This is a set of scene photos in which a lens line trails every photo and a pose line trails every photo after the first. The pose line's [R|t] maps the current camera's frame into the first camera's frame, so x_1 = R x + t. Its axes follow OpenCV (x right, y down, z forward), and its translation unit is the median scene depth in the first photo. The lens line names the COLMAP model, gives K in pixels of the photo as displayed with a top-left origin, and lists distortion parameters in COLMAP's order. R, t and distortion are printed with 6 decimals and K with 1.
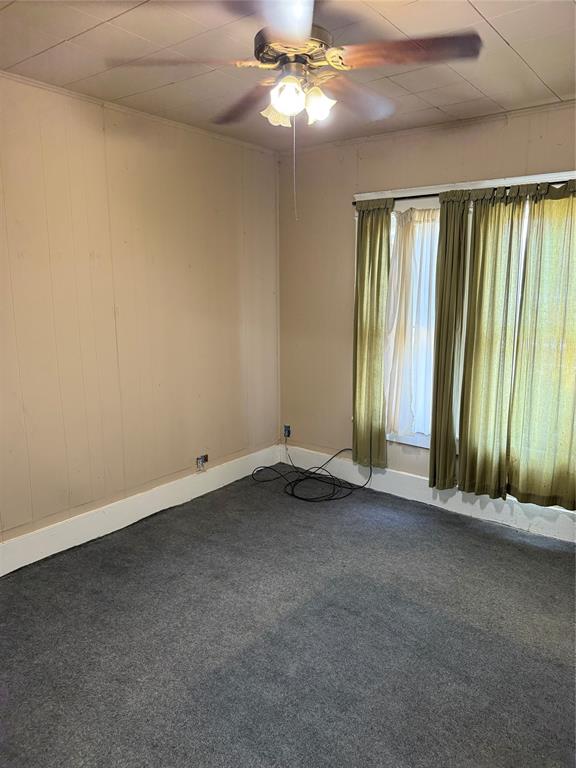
lens RADIAL K [[536.2, 0, 297.4], [0, 536.2, 391.2], [0, 0, 1]] dist [0.085097, -0.202550]
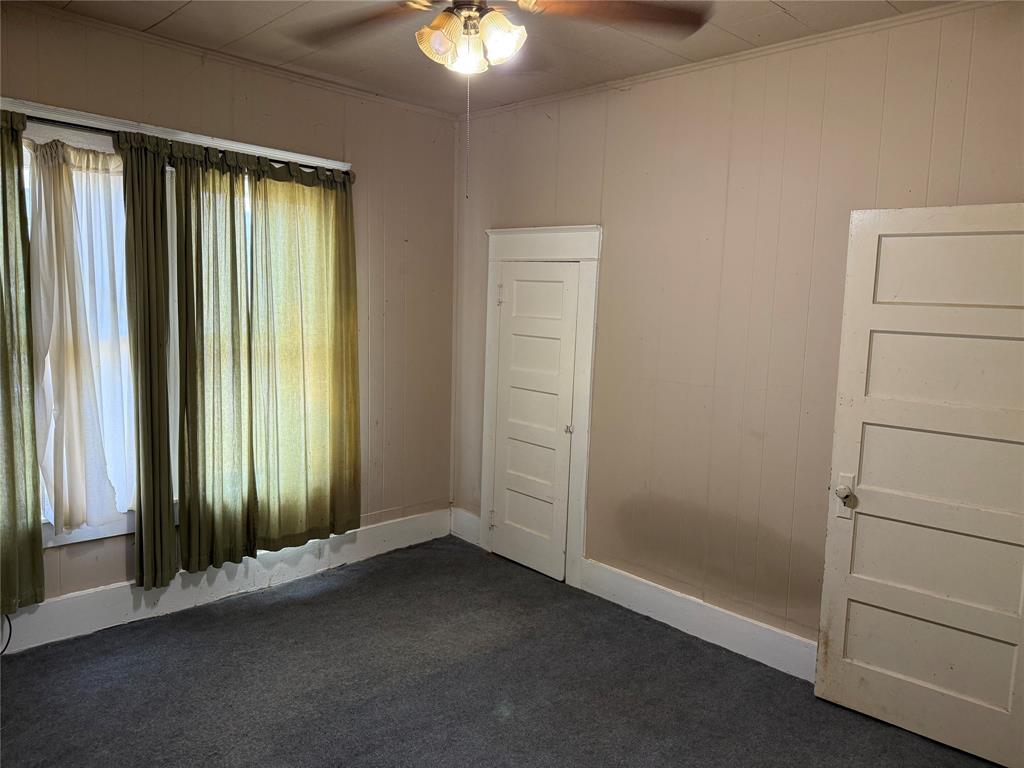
lens RADIAL K [[717.8, 0, 511.5], [0, 717.8, 373.6], [0, 0, 1]] dist [0.073733, -0.105780]
pose [[0.139665, -0.101157, 0.985018, -0.533847], [0.144734, 0.986170, 0.080754, -0.083955], [-0.979564, 0.131287, 0.152374, 0.441205]]
